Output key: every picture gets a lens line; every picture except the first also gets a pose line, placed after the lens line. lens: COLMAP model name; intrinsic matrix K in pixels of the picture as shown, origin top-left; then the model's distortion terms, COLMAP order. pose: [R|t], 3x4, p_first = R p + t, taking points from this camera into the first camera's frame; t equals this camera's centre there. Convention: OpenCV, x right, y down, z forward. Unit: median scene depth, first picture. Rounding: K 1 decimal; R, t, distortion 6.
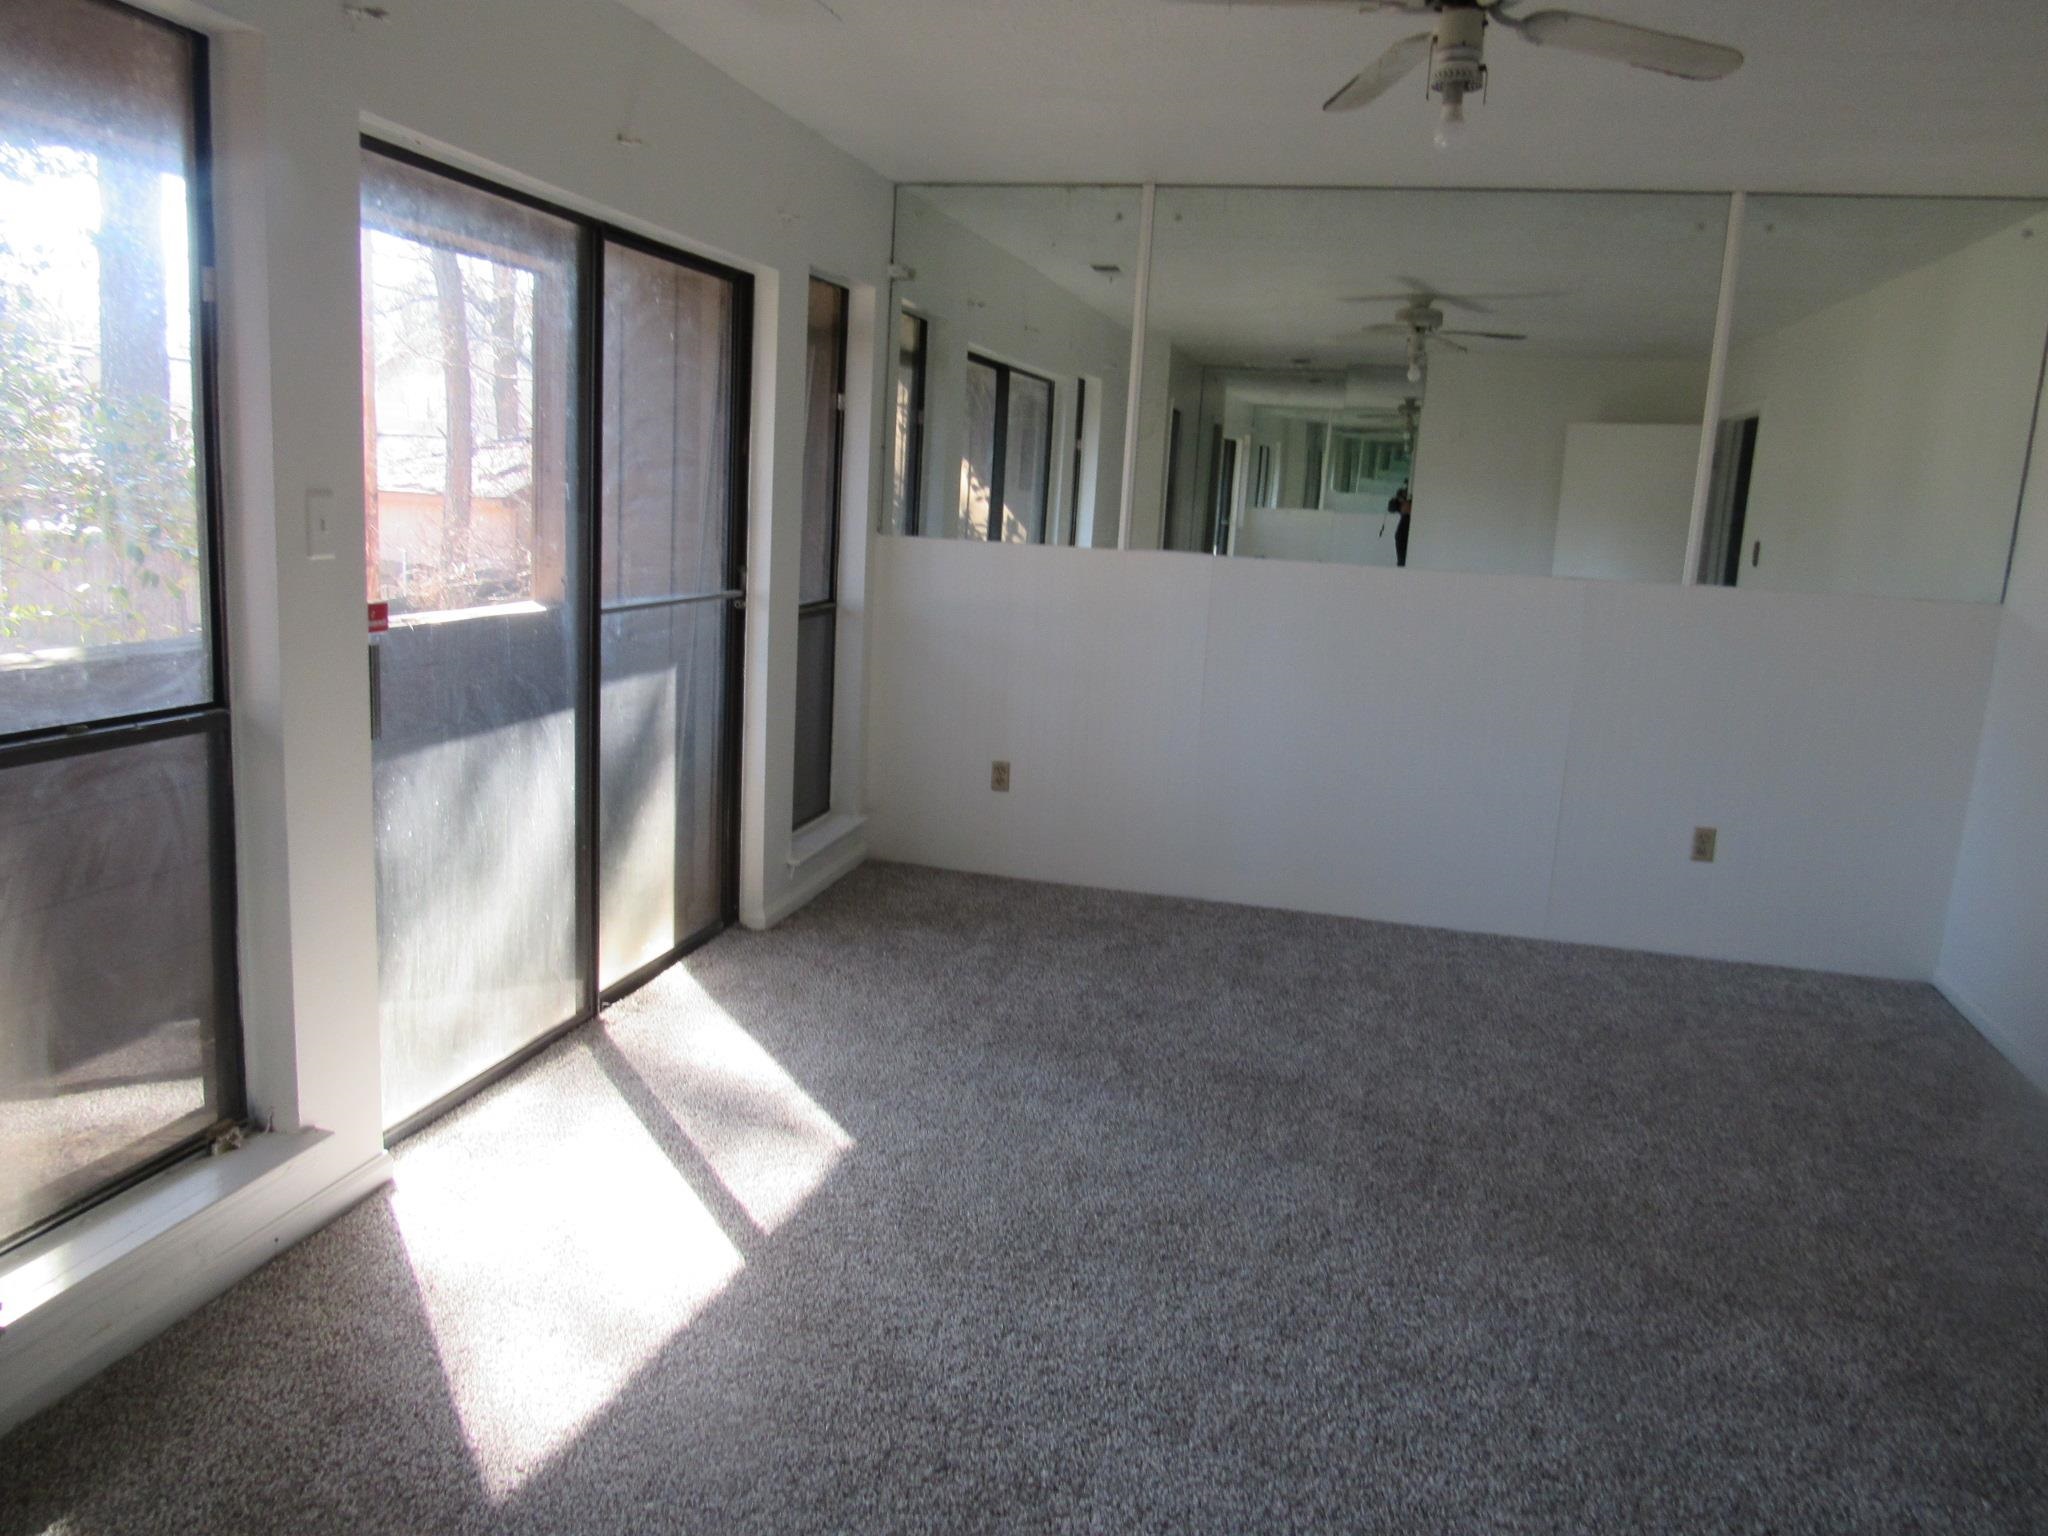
lens RADIAL K [[1485.0, 0, 1024.0], [0, 1485.0, 768.0], [0, 0, 1]] dist [-0.013050, 0.001124]
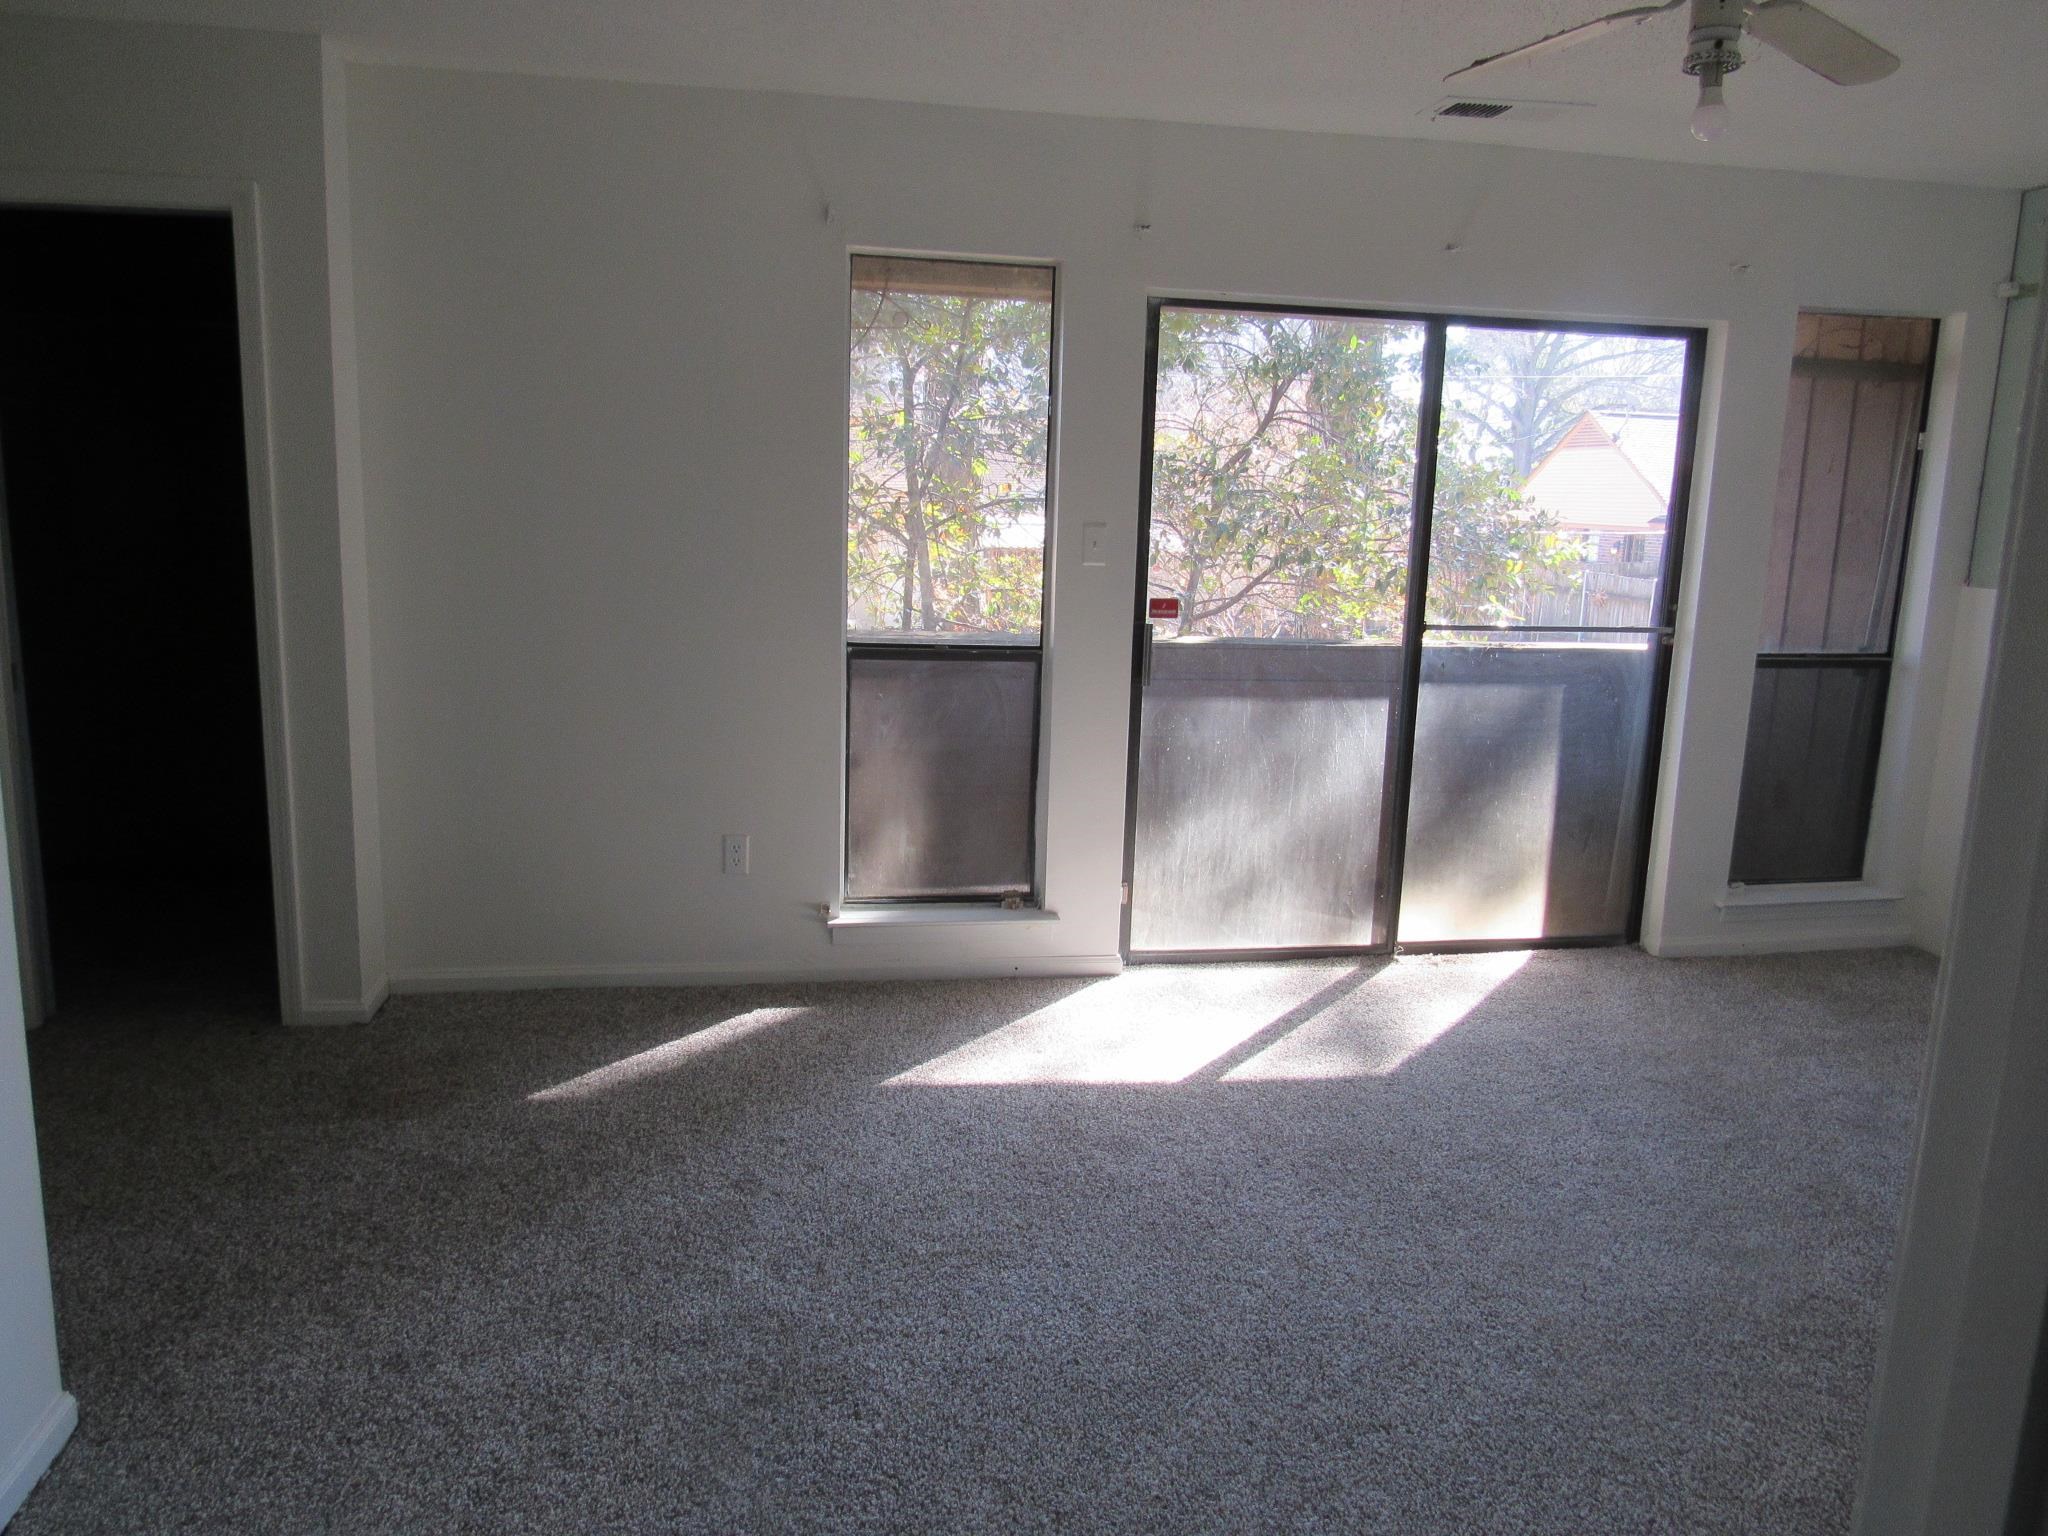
lens RADIAL K [[1485.0, 0, 1024.0], [0, 1485.0, 768.0], [0, 0, 1]] dist [-0.013050, 0.001124]
pose [[0.399867, 0.122462, -0.908355, 0.717772], [-0.176978, 0.982700, 0.054577, 0.002278], [0.899325, 0.138935, 0.414623, 0.201651]]
